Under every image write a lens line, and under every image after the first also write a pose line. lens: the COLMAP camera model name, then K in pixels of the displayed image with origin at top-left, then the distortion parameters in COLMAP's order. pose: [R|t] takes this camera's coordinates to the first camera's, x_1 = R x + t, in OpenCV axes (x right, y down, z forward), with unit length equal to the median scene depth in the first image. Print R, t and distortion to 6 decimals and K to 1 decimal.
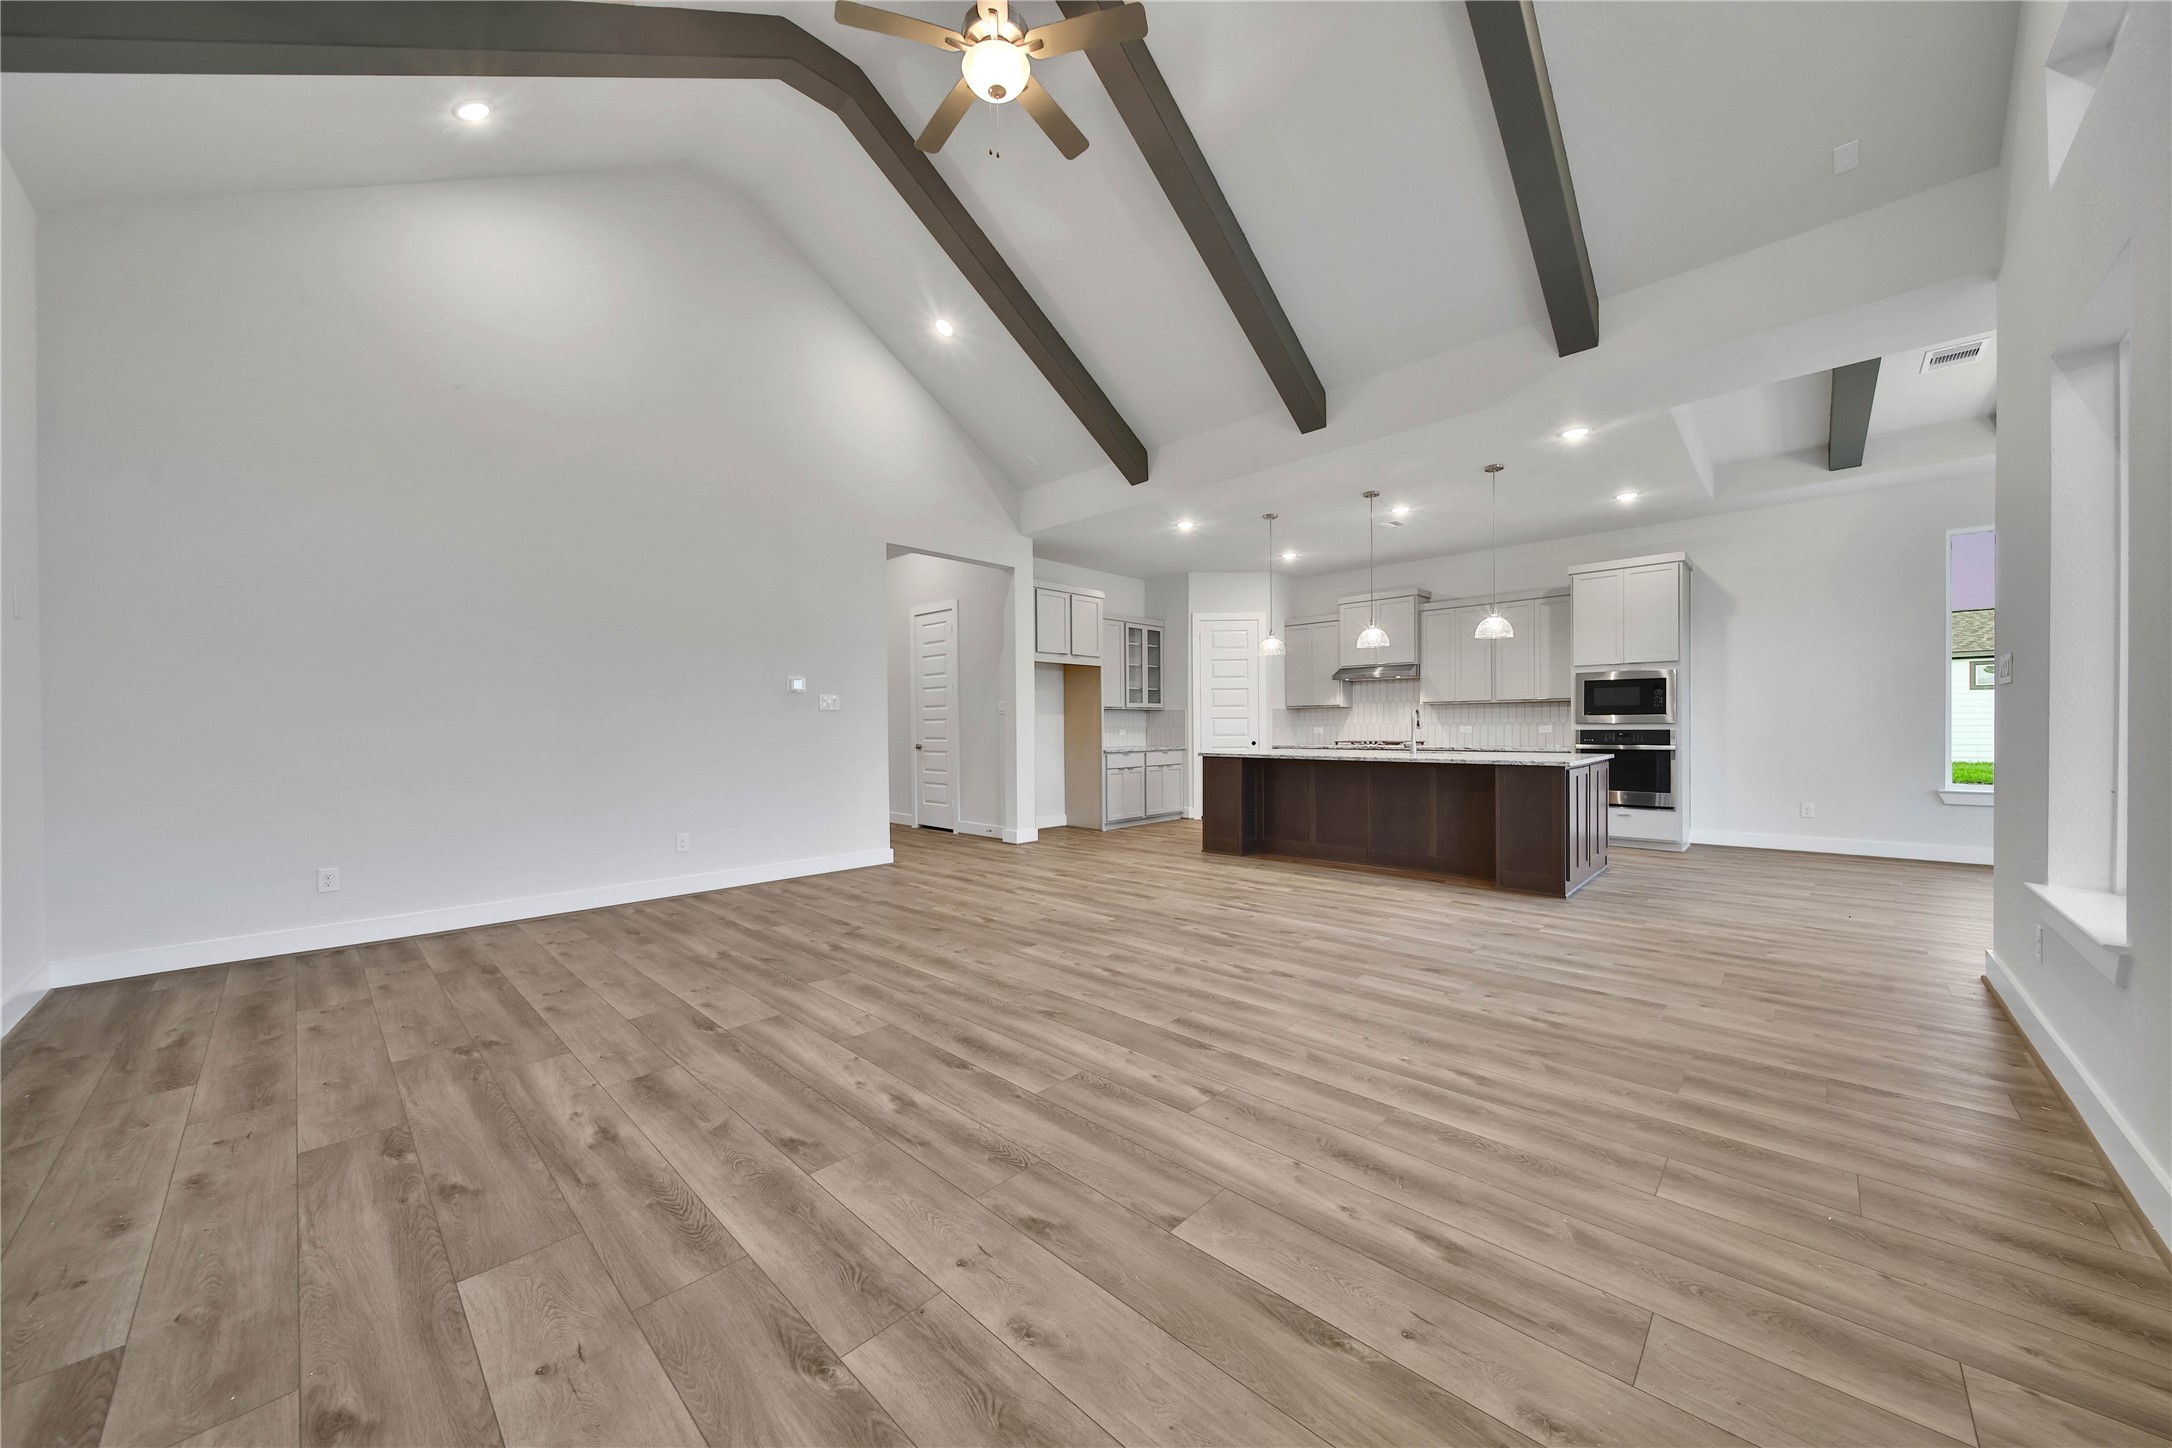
lens RADIAL K [[762.4, 0, 1074.0], [0, 762.4, 740.7], [0, 0, 1]] dist [0.004950, -0.001955]
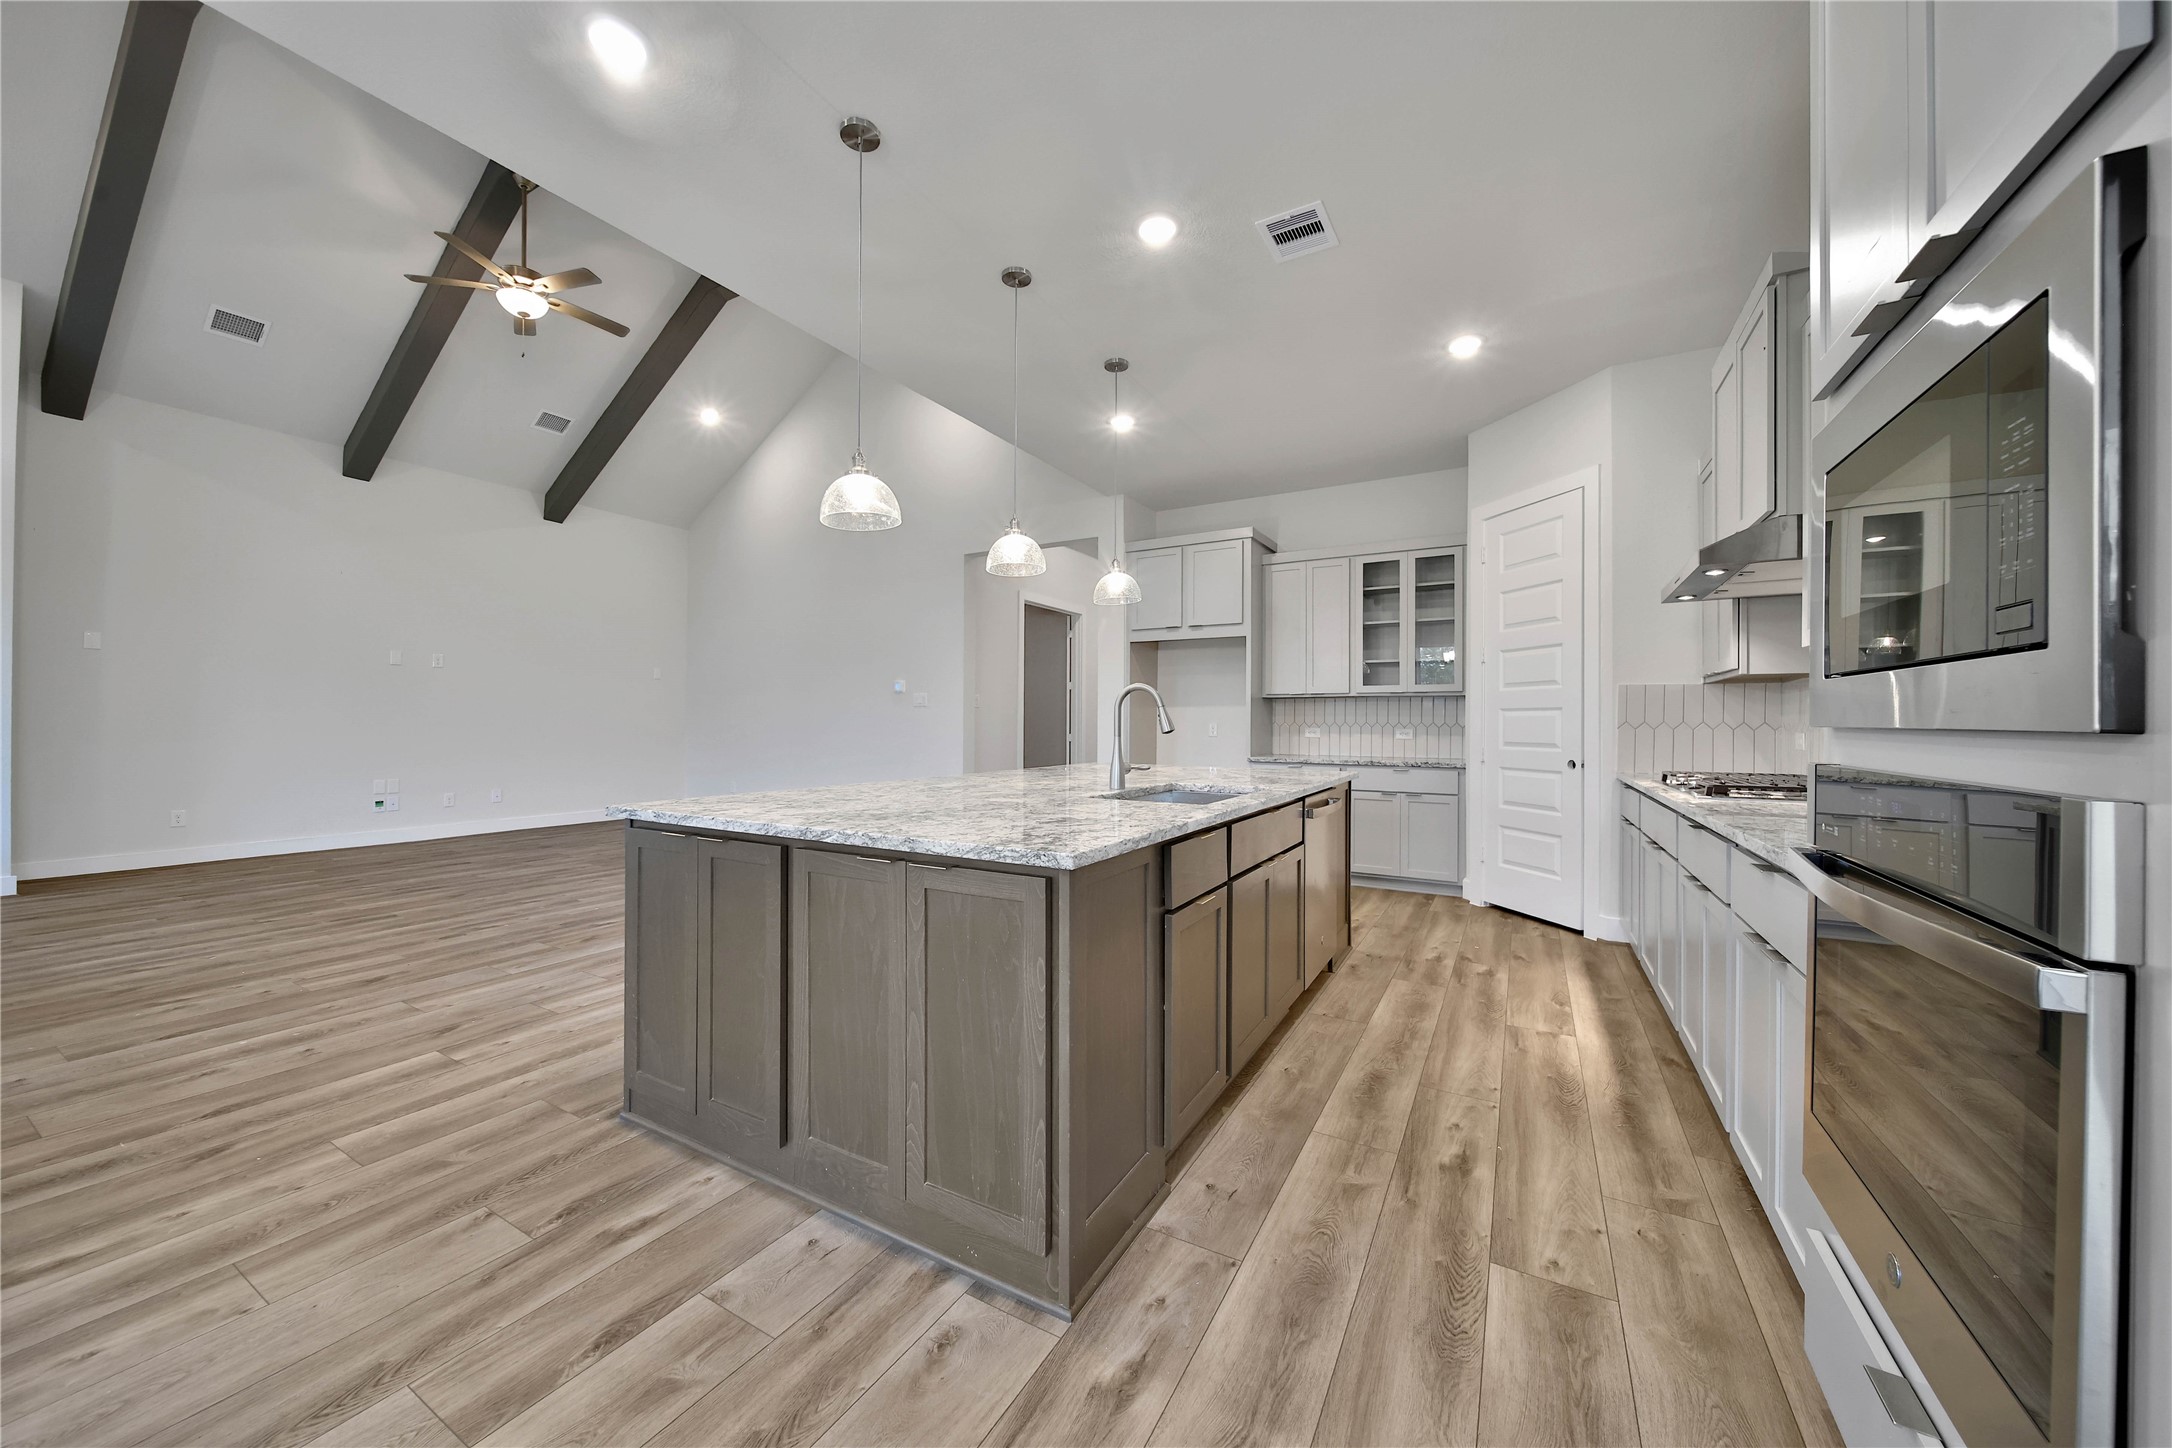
lens RADIAL K [[762.4, 0, 1075.7], [0, 762.4, 731.8], [0, 0, 1]] dist [0.004950, -0.001955]
pose [[0.236322, 0.020793, -0.971452, 1.292861], [-0.025431, 0.999561, 0.015208, -0.032743], [0.971342, 0.021111, 0.236747, 1.314807]]
